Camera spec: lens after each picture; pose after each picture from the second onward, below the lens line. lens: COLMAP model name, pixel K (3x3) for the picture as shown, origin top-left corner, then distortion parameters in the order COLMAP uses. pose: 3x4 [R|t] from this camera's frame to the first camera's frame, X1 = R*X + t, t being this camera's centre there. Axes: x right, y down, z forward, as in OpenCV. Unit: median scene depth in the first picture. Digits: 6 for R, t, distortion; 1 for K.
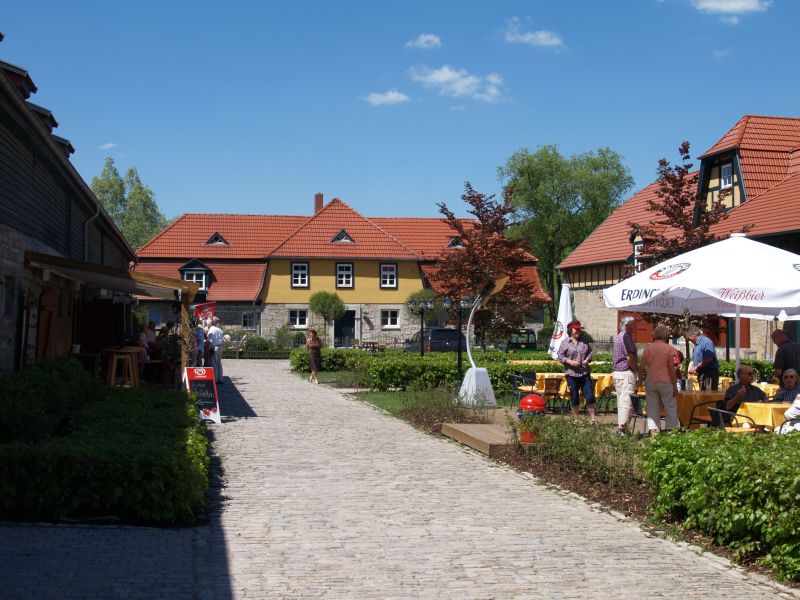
lens RADIAL K [[1079.0, 0, 397.9], [0, 1079.0, 300.5], [0, 0, 1]] dist [-0.027675, 0.000000]
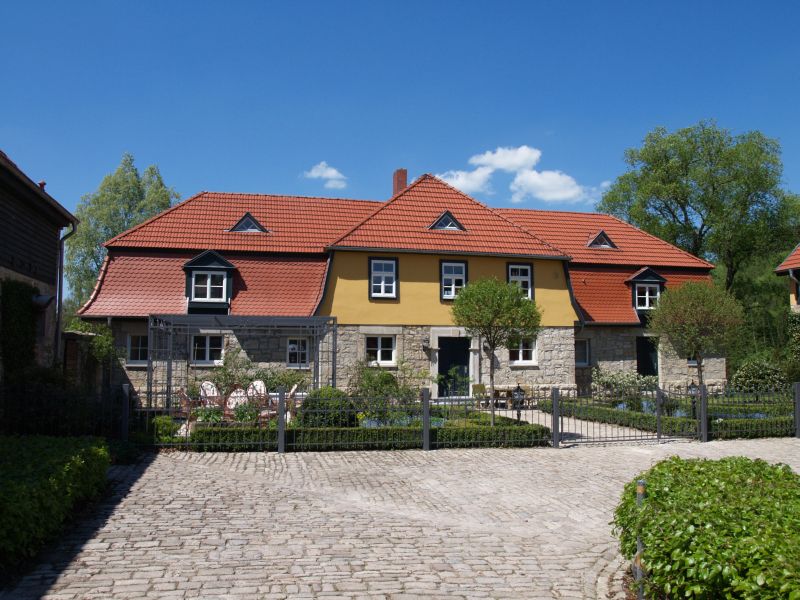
lens RADIAL K [[647.2, 0, 404.4], [0, 647.2, 302.0], [0, 0, 1]] dist [-0.083120, -0.004645]
pose [[0.998899, 0.003604, 0.046765, -0.095976], [-0.000690, 0.998065, -0.062168, 0.012116], [-0.046899, 0.062068, 0.996969, 0.634392]]
